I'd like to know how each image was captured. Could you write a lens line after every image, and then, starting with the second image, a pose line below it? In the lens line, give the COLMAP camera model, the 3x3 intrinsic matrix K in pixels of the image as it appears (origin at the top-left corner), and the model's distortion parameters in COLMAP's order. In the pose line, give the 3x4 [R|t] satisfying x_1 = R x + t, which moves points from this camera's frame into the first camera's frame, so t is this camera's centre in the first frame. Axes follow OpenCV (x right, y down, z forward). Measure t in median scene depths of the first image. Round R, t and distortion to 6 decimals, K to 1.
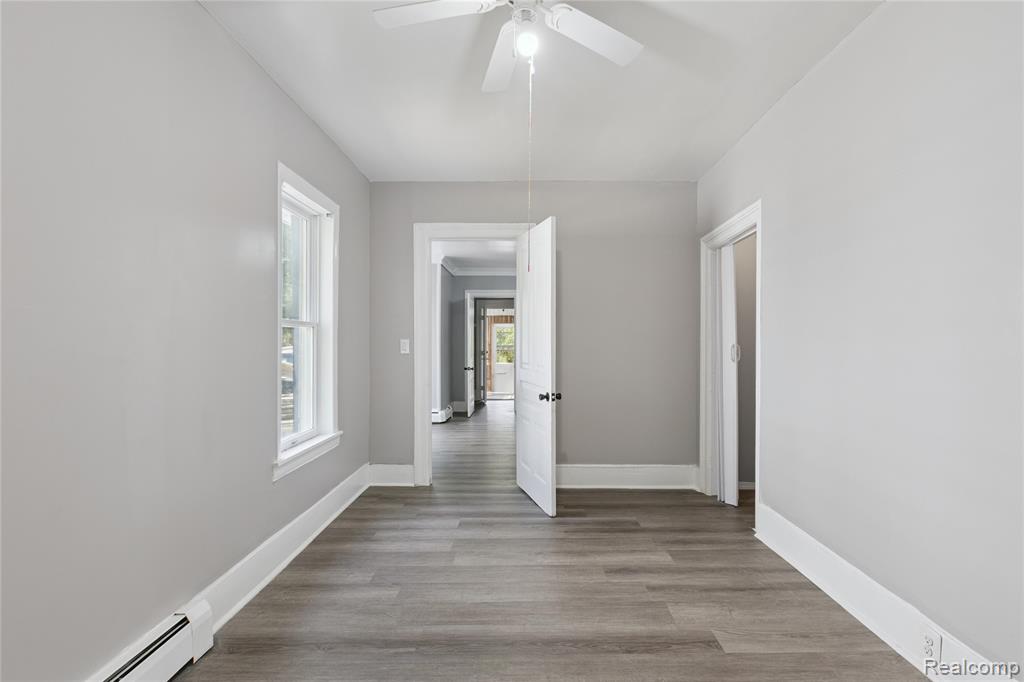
lens RADIAL K [[470.3, 0, 514.4], [0, 470.3, 335.6], [0, 0, 1]] dist [-0.001770, -0.000944]
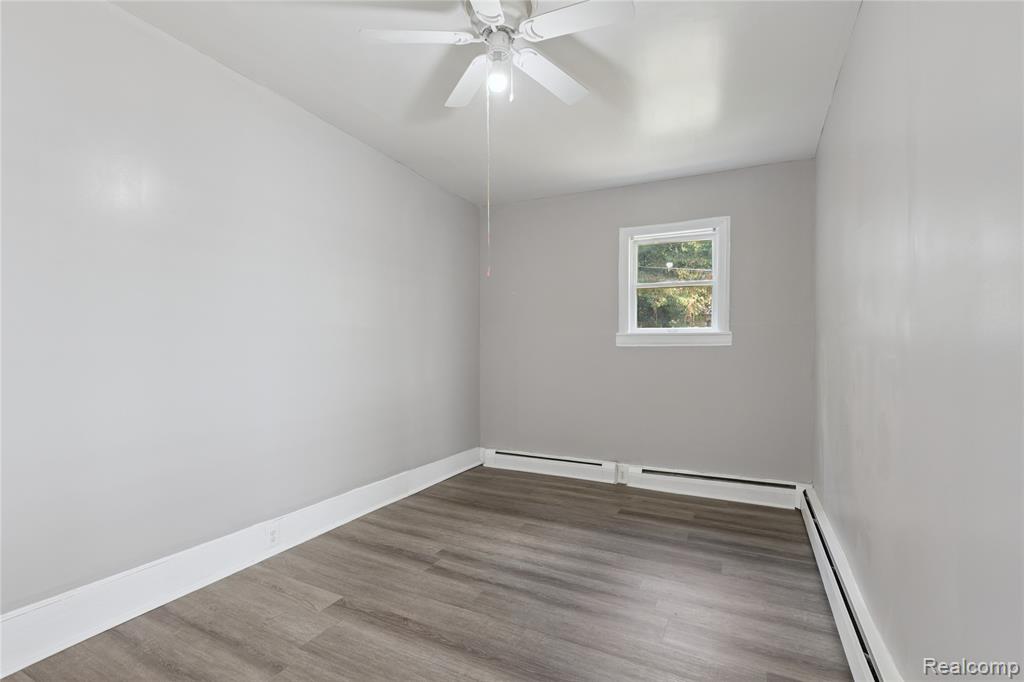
lens RADIAL K [[470.3, 0, 508.1], [0, 470.3, 343.9], [0, 0, 1]] dist [-0.001770, -0.000944]
pose [[-0.897058, 0.000585, 0.441912, -0.427405], [0.000437, 1.000000, -0.000437, 0.024186], [-0.441912, -0.000199, -0.897058, 1.747546]]
